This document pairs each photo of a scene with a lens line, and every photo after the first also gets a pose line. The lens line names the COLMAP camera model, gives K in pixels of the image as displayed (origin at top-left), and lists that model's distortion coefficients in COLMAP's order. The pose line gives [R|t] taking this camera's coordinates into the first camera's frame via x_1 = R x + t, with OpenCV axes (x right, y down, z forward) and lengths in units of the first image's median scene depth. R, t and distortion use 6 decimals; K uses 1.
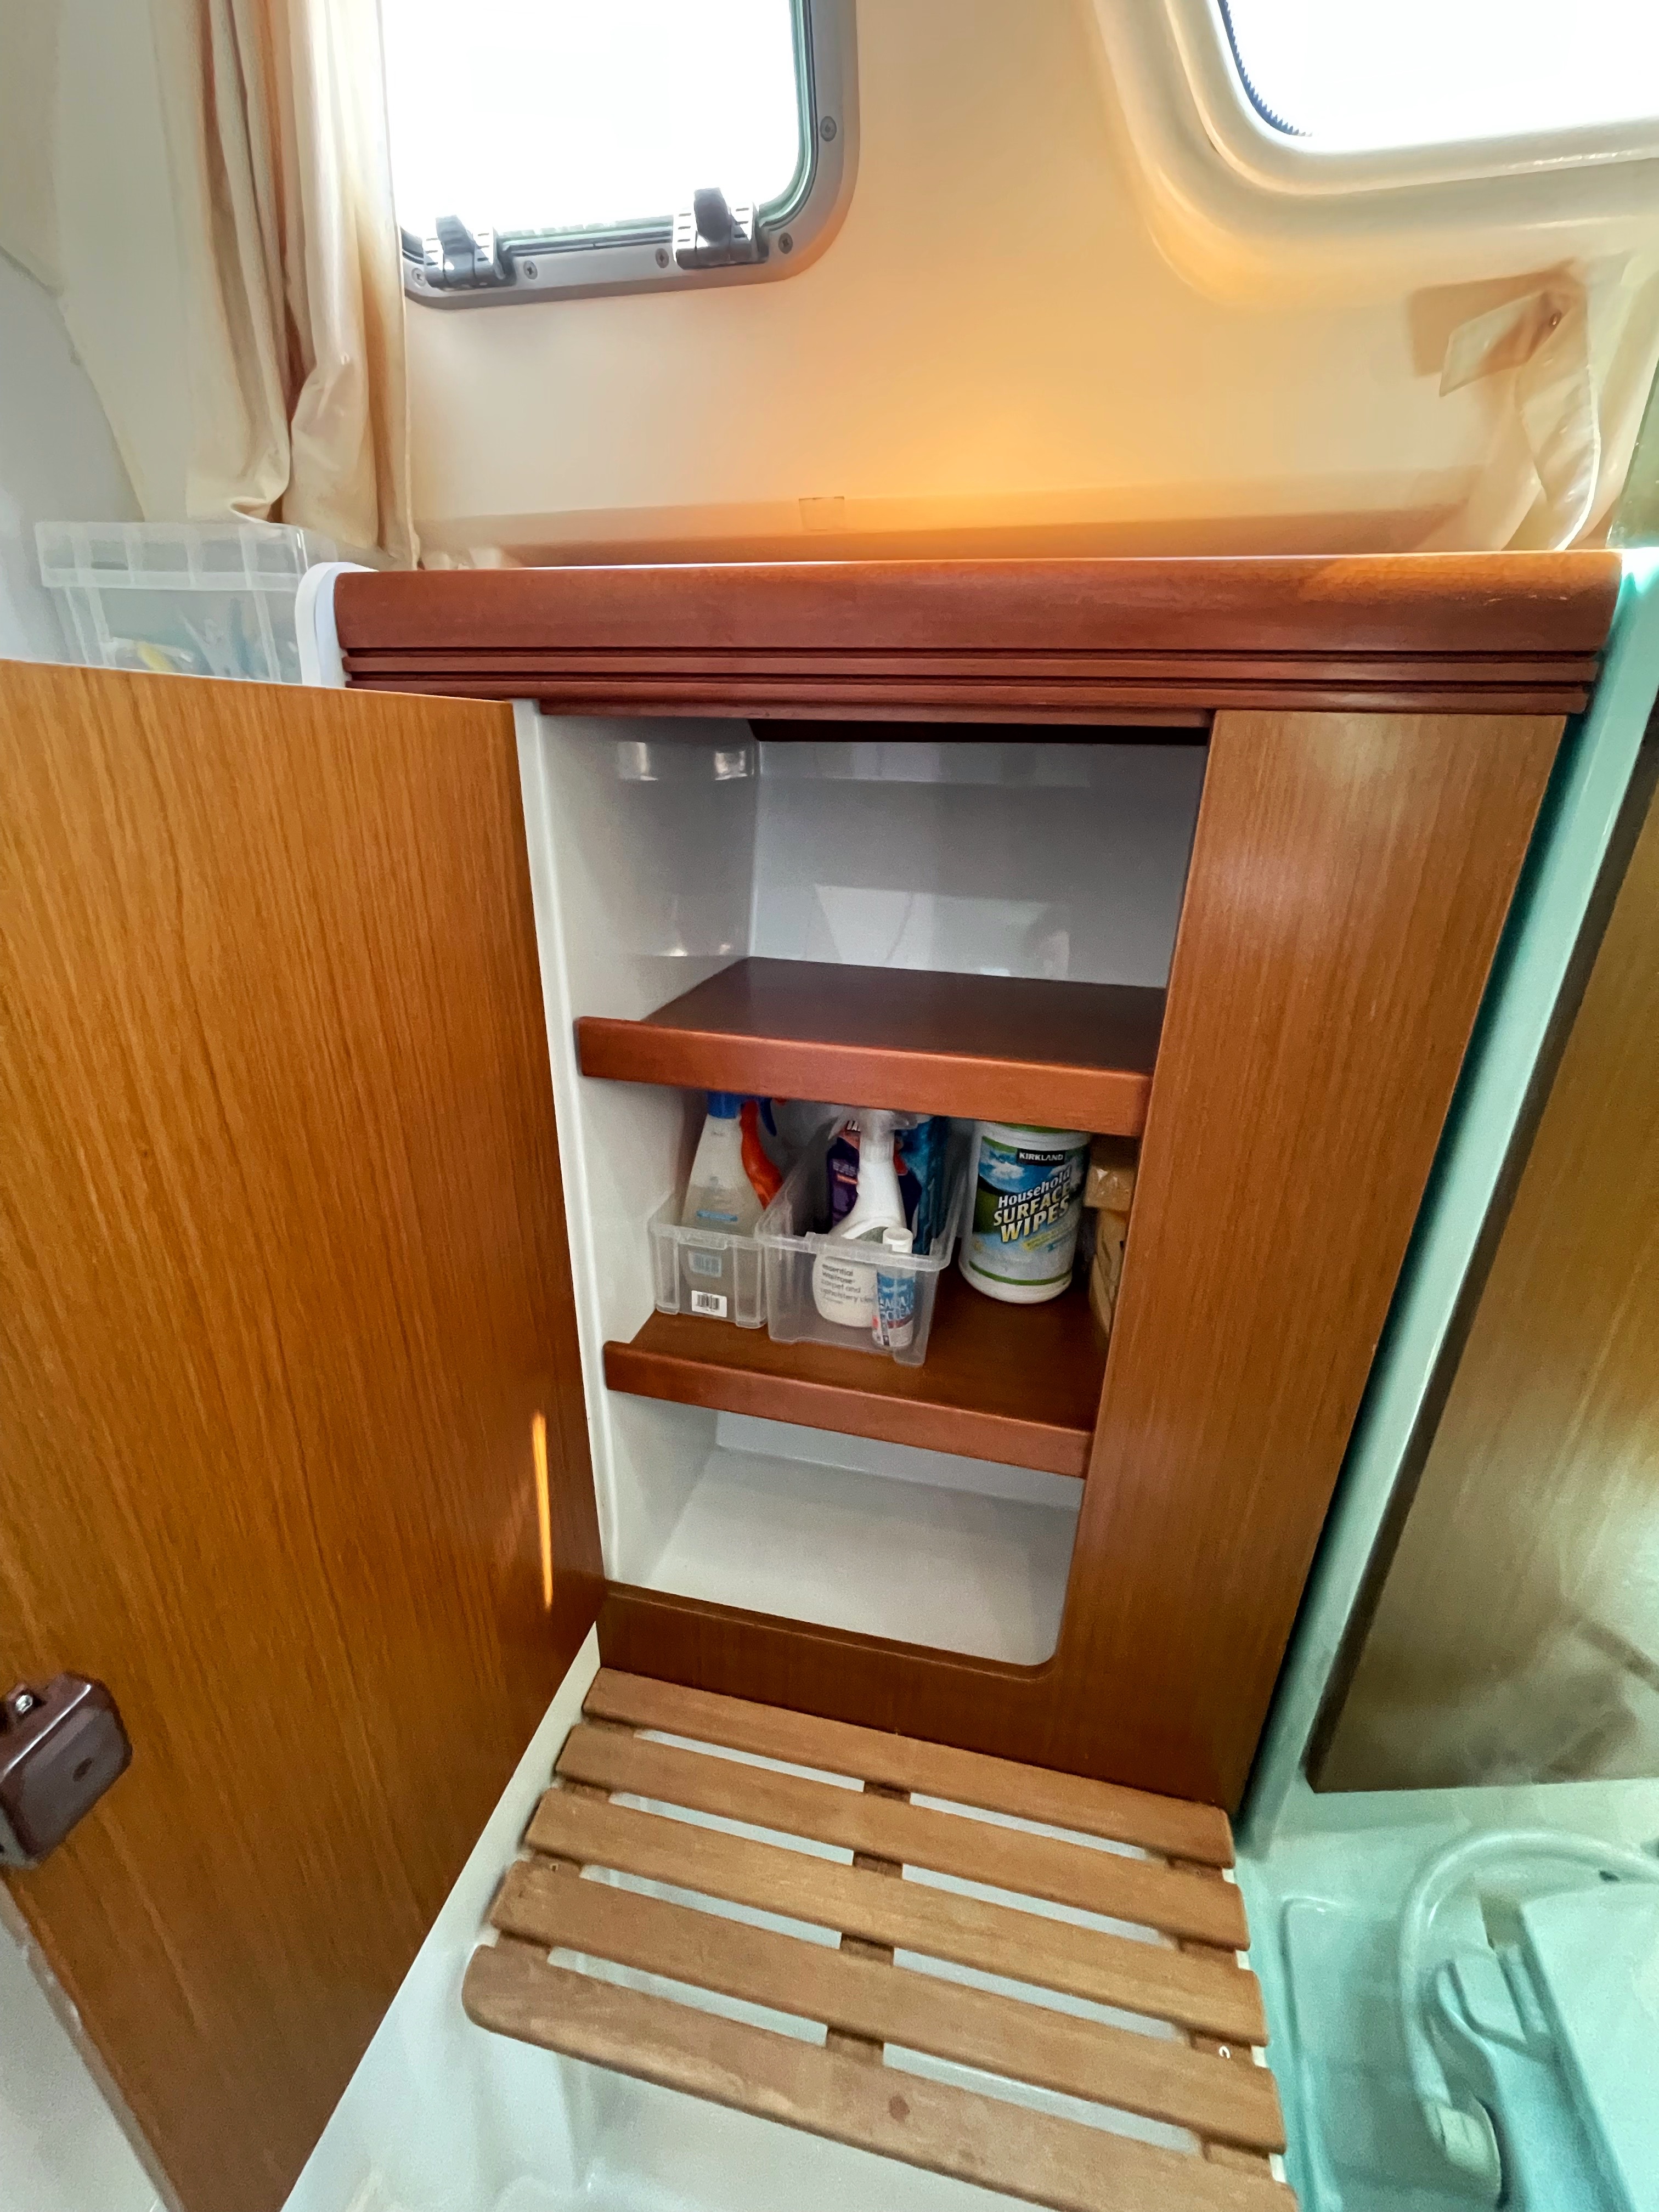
lens RADIAL K [[885.3, 0, 832.9], [0, 885.3, 1108.8], [0, 0, 1]] dist [-0.004939, 0.001204]
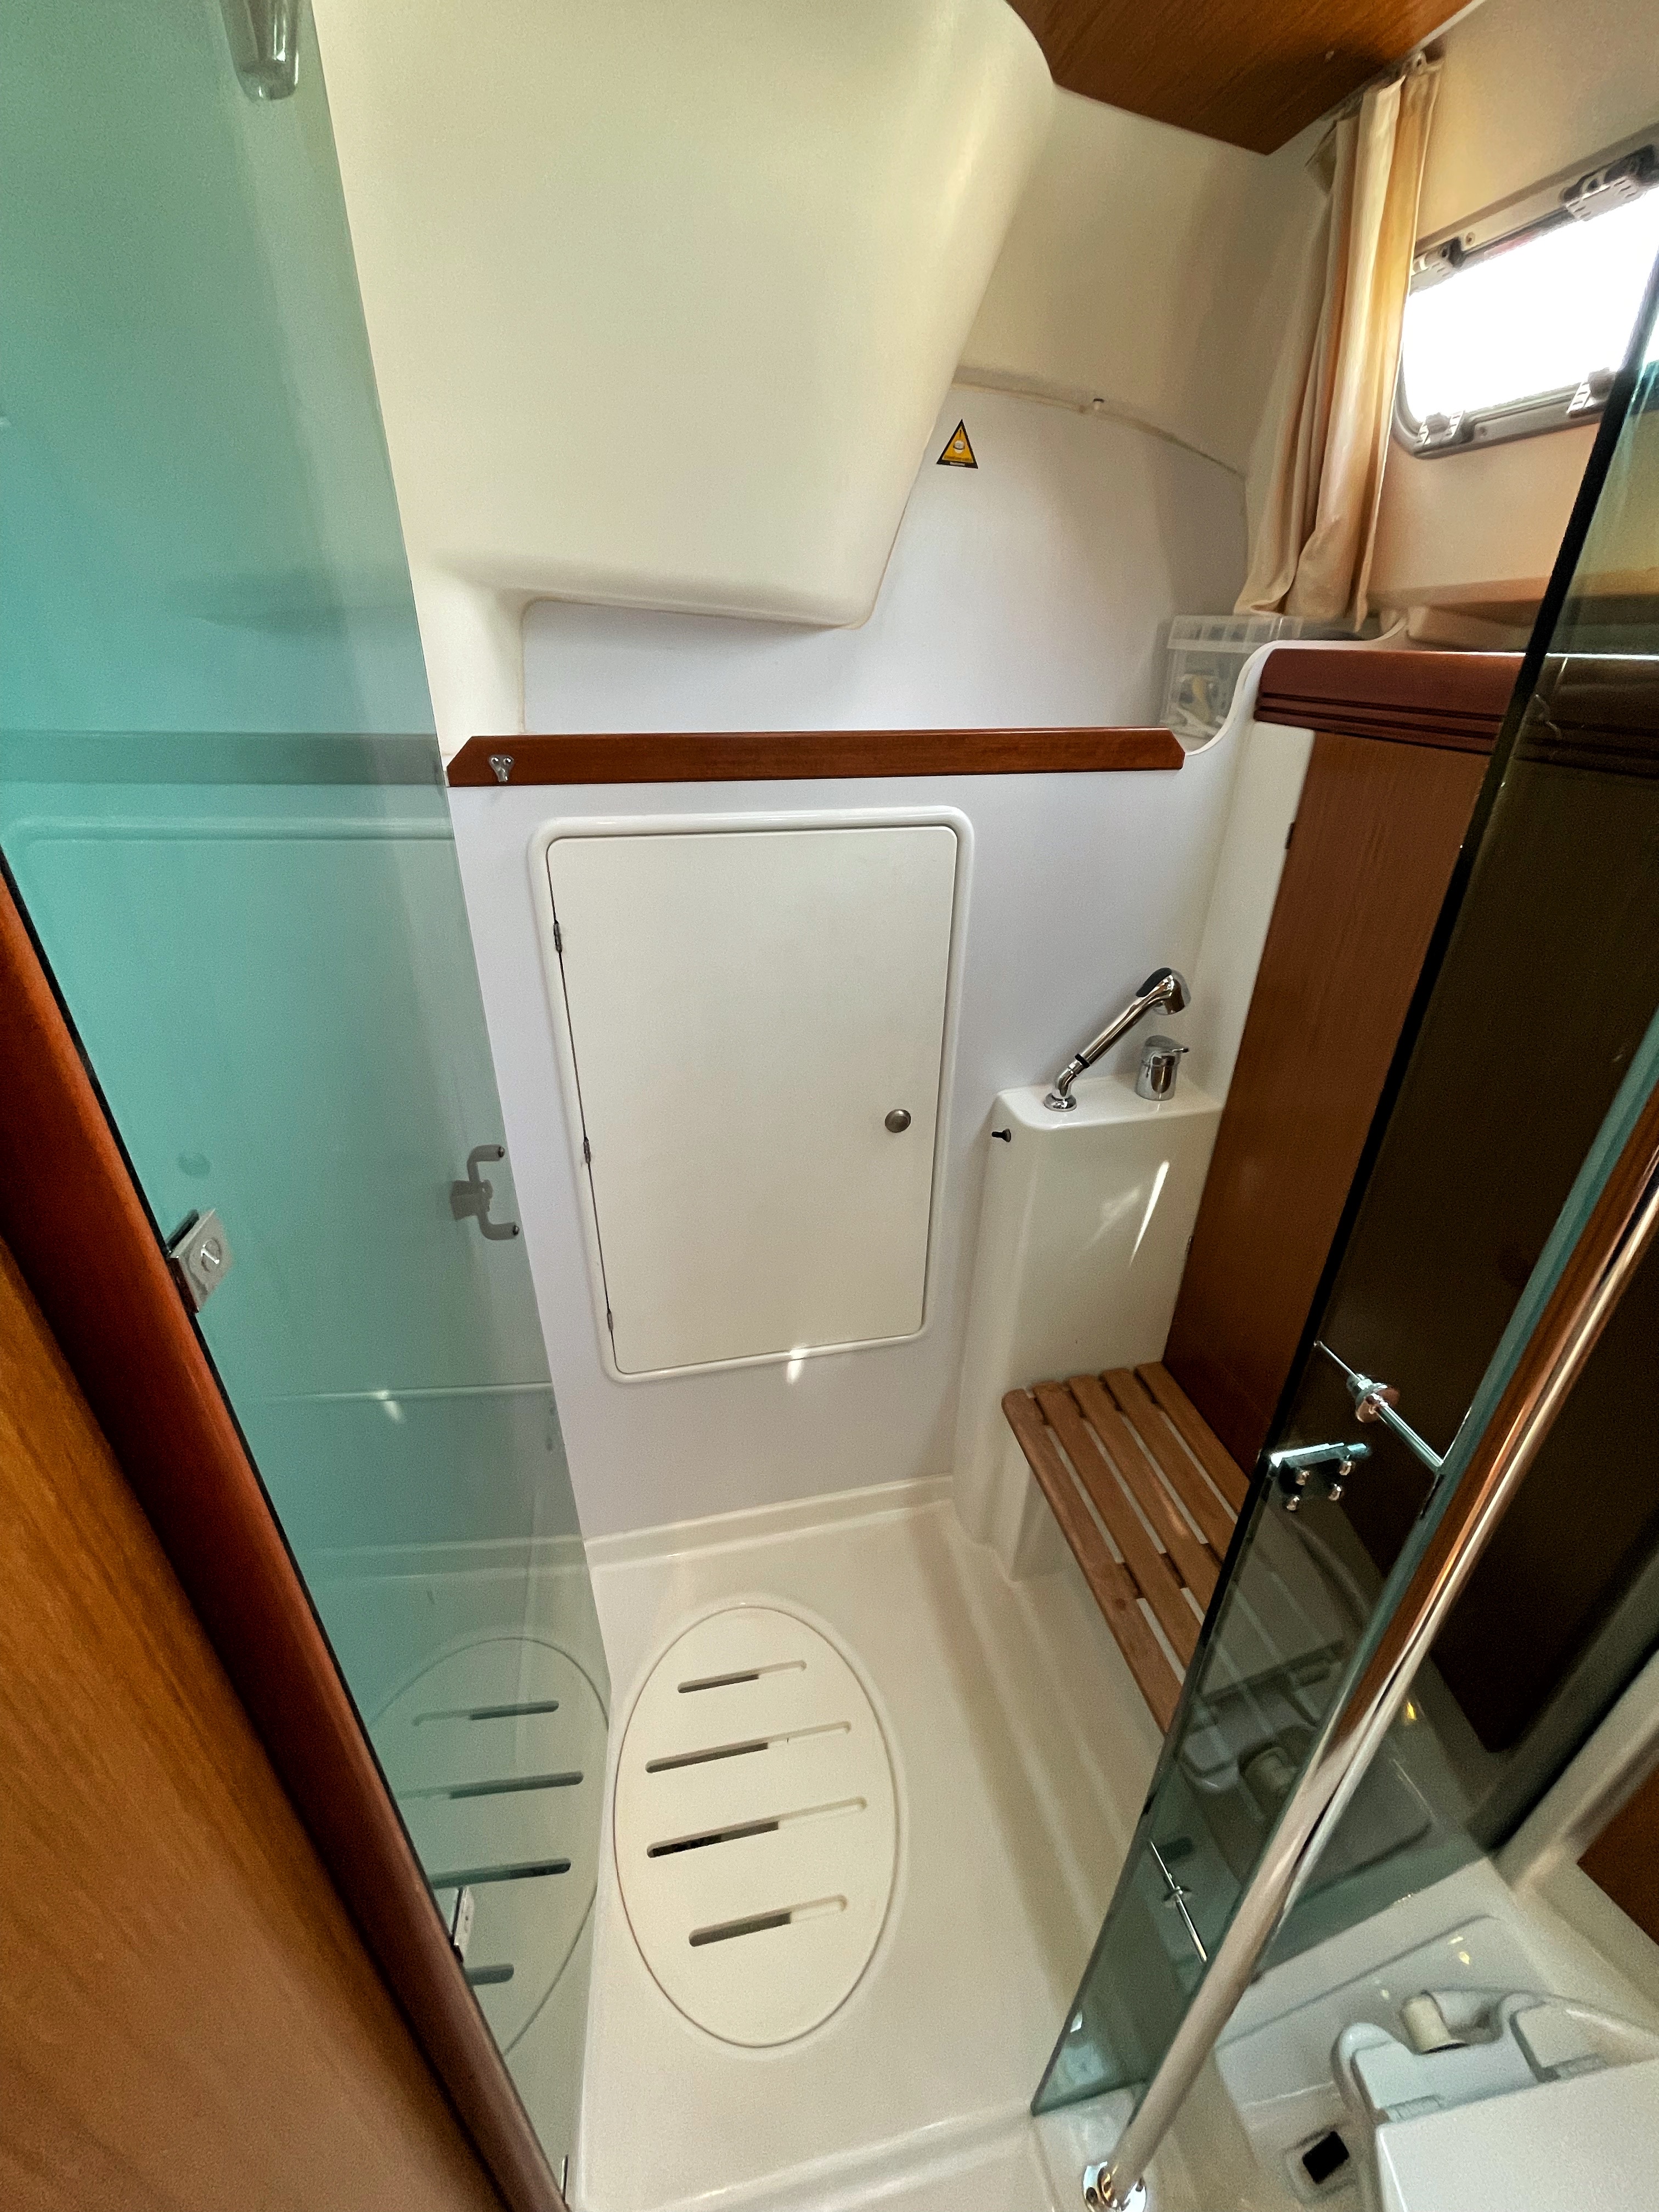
lens RADIAL K [[885.3, 0, 829.3], [0, 885.3, 1108.3], [0, 0, 1]] dist [-0.004939, 0.001204]
pose [[0.406138, 0.410280, -0.816531, 0.845412], [-0.337734, 0.897670, 0.283062, 0.012933], [0.849110, 0.160808, 0.503143, -0.464134]]
